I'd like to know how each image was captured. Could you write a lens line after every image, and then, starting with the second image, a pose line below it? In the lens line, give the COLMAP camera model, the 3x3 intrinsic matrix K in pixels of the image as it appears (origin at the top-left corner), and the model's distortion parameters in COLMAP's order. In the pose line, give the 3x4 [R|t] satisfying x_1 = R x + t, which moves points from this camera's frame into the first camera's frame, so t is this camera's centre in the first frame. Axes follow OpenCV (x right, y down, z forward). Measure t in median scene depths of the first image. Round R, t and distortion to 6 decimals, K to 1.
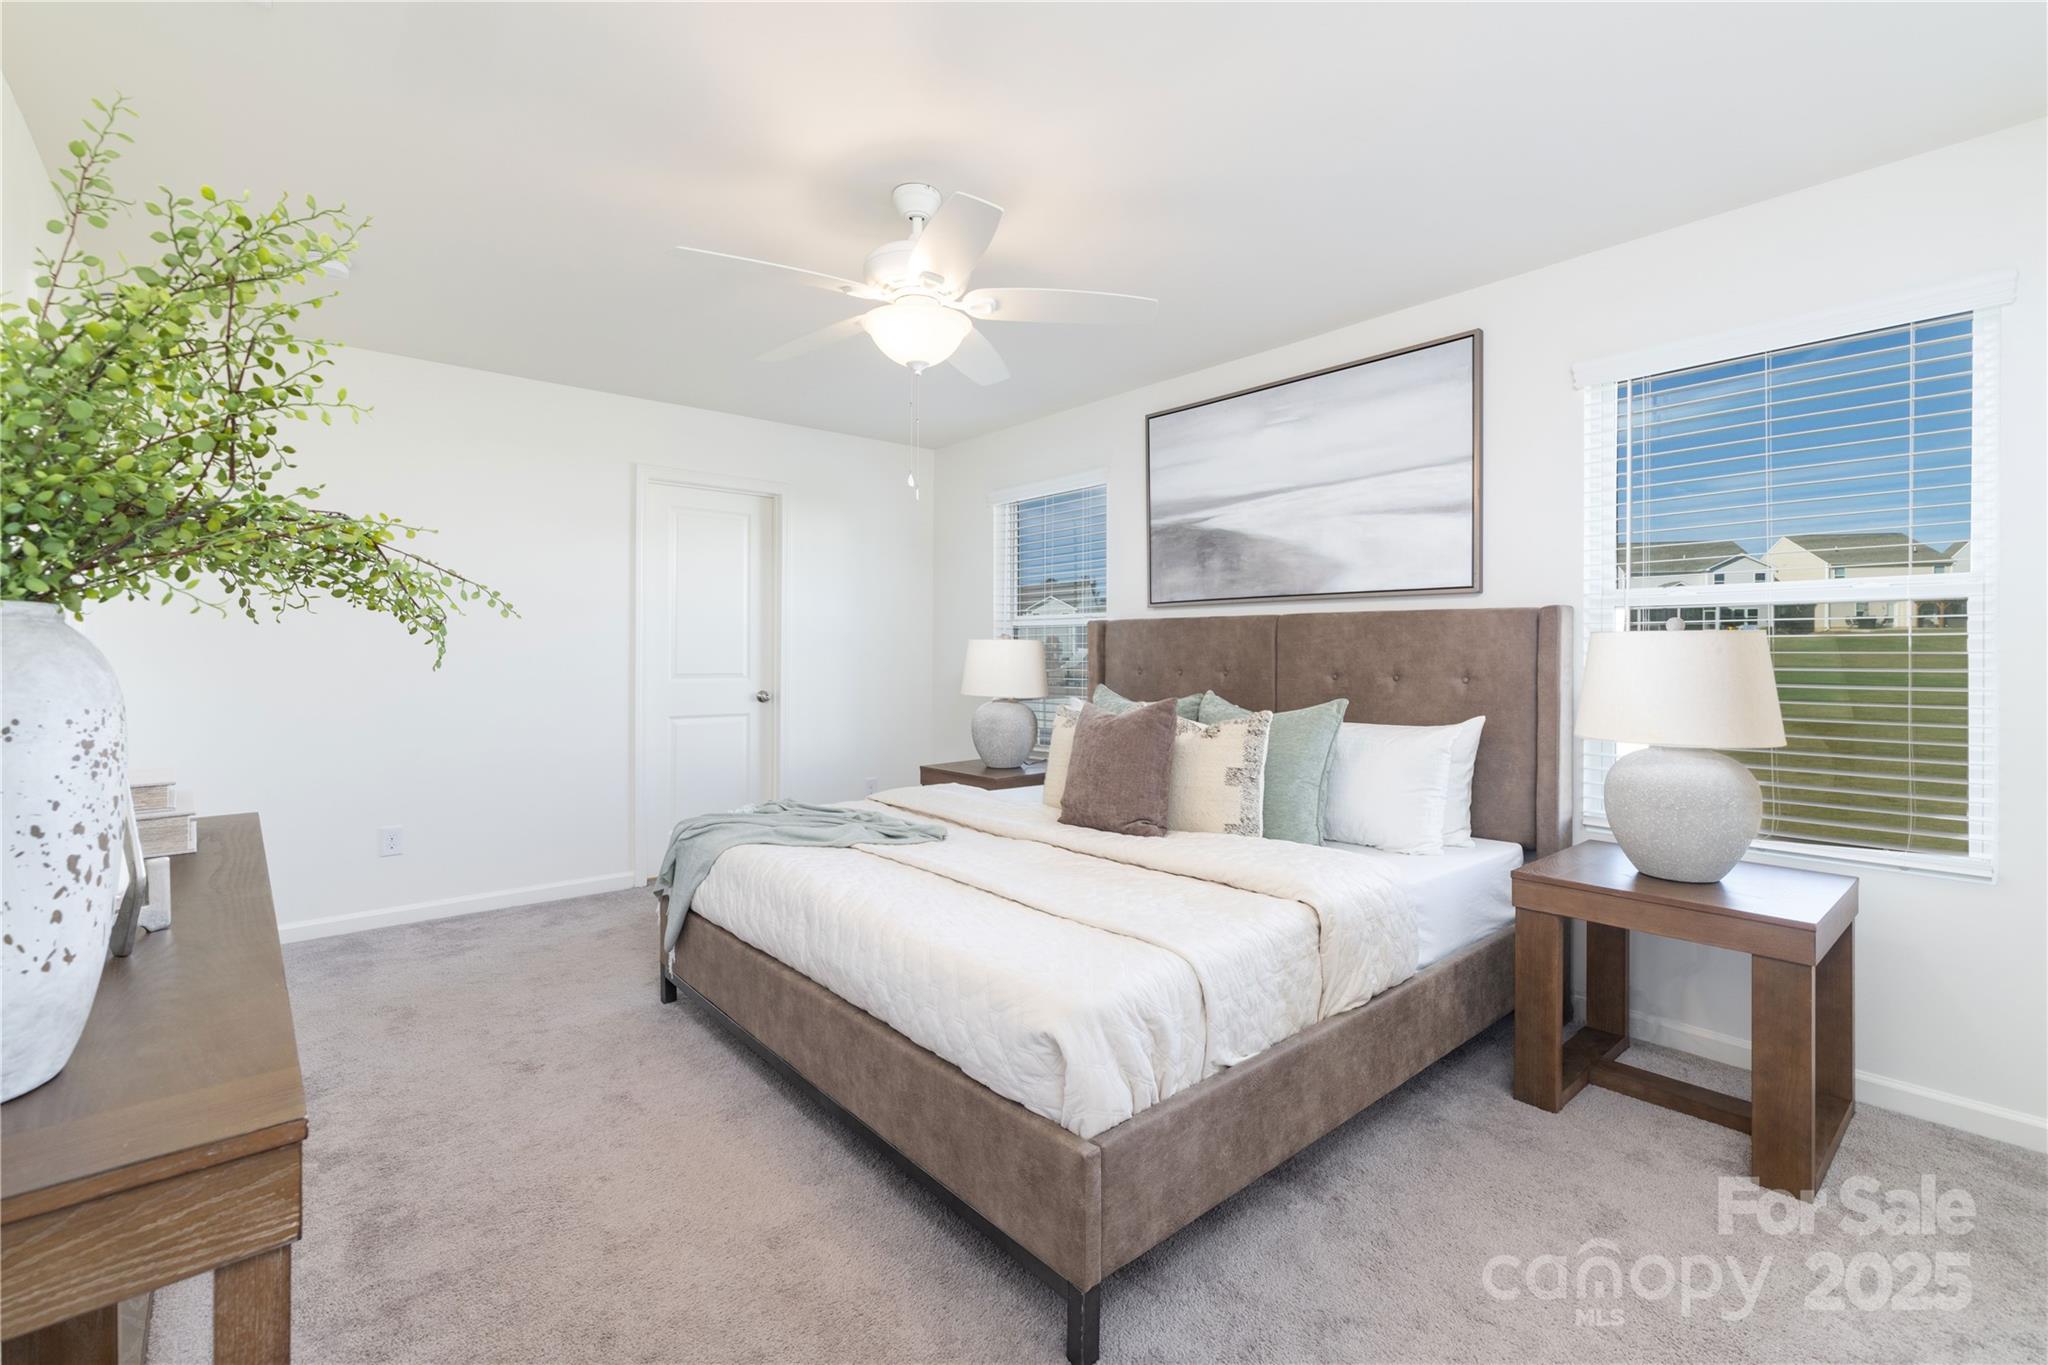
lens RADIAL K [[902.1, 0, 1029.0], [0, 902.1, 651.9], [0, 0, 1]] dist [0.005681, -0.000258]
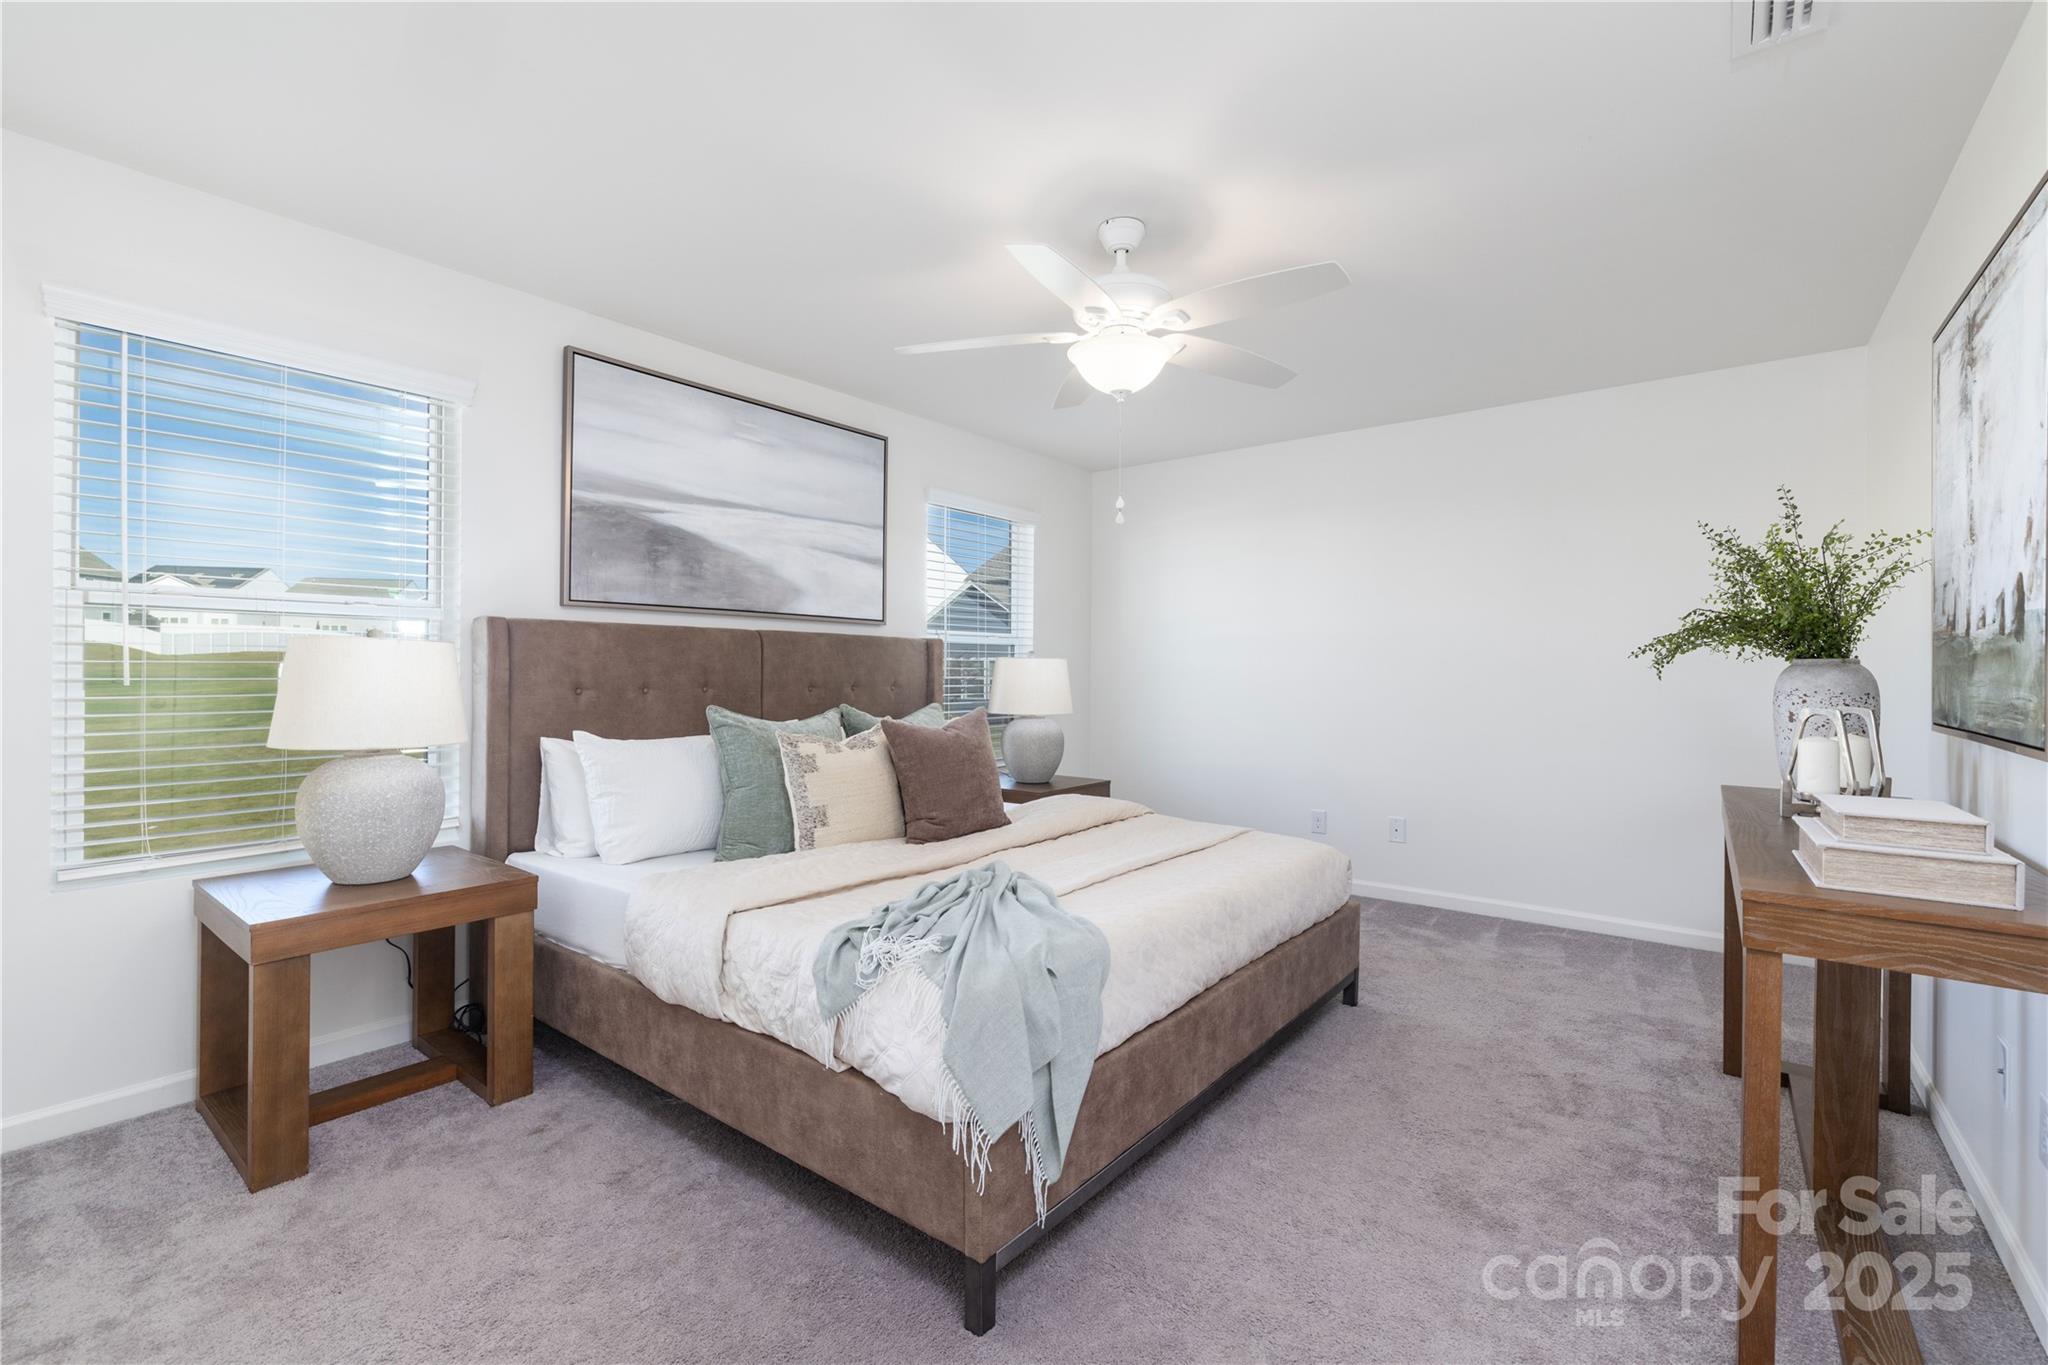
lens RADIAL K [[890.0, 0, 1019.2], [0, 890.0, 667.2], [0, 0, 1]] dist [-0.000036, 0.000070]
pose [[-0.176344, 0.001429, 0.984328, -0.764102], [-0.006664, 0.999974, -0.002646, 0.001223], [-0.984306, -0.007026, -0.176330, 0.888541]]
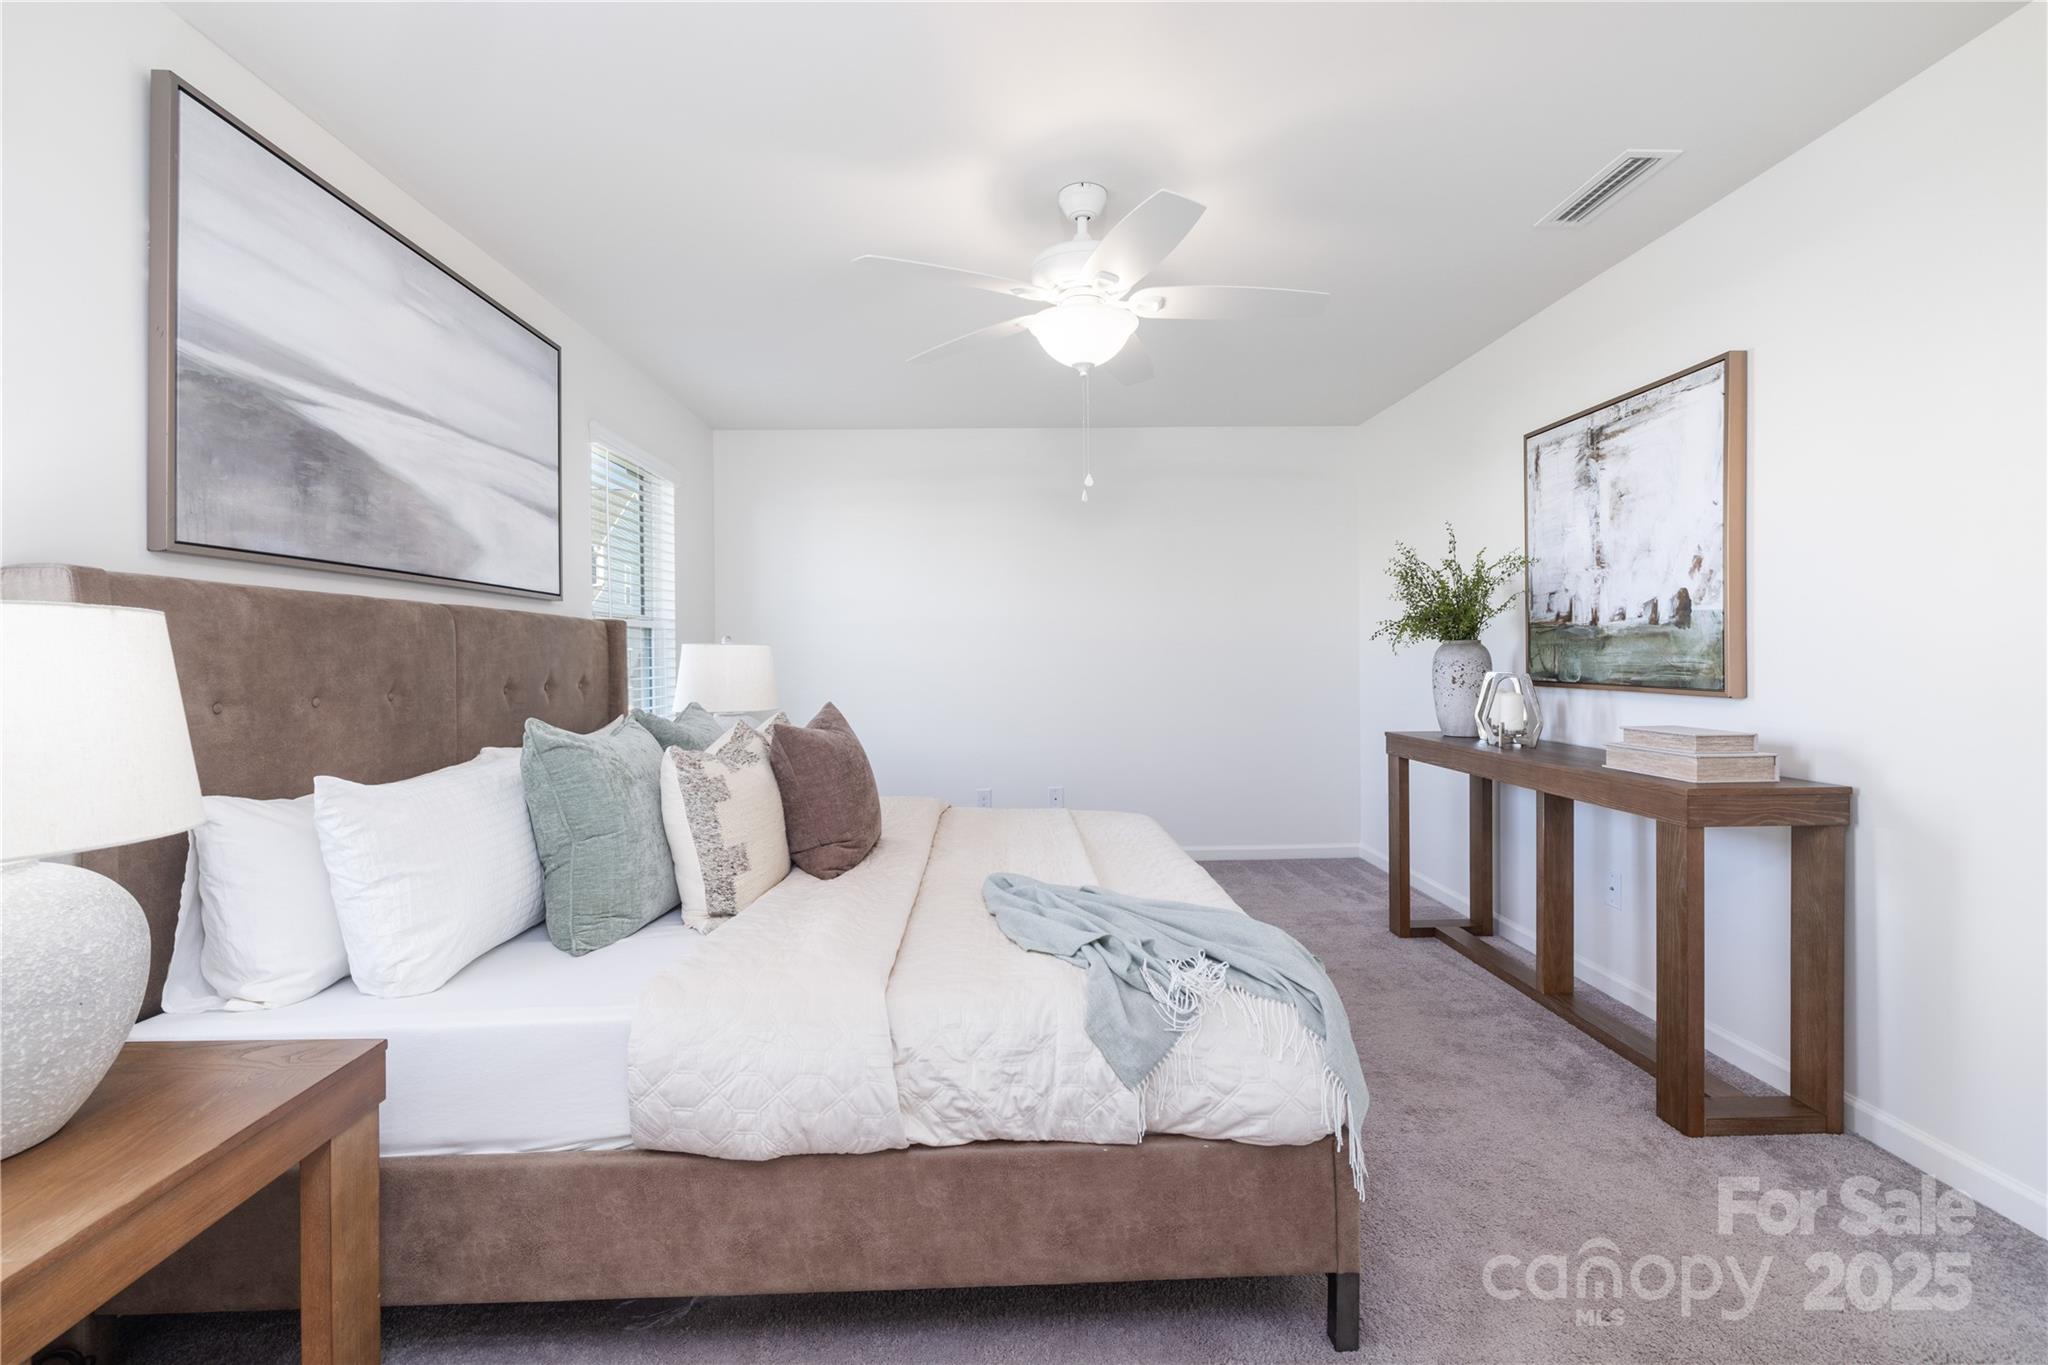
lens RADIAL K [[902.1, 0, 1029.0], [0, 902.1, 651.9], [0, 0, 1]] dist [0.005681, -0.000258]
pose [[-0.769315, 0.009096, 0.638805, -0.491382], [0.009367, 0.999952, -0.002958, 0.000678], [-0.638801, 0.003708, -0.769363, 1.244306]]
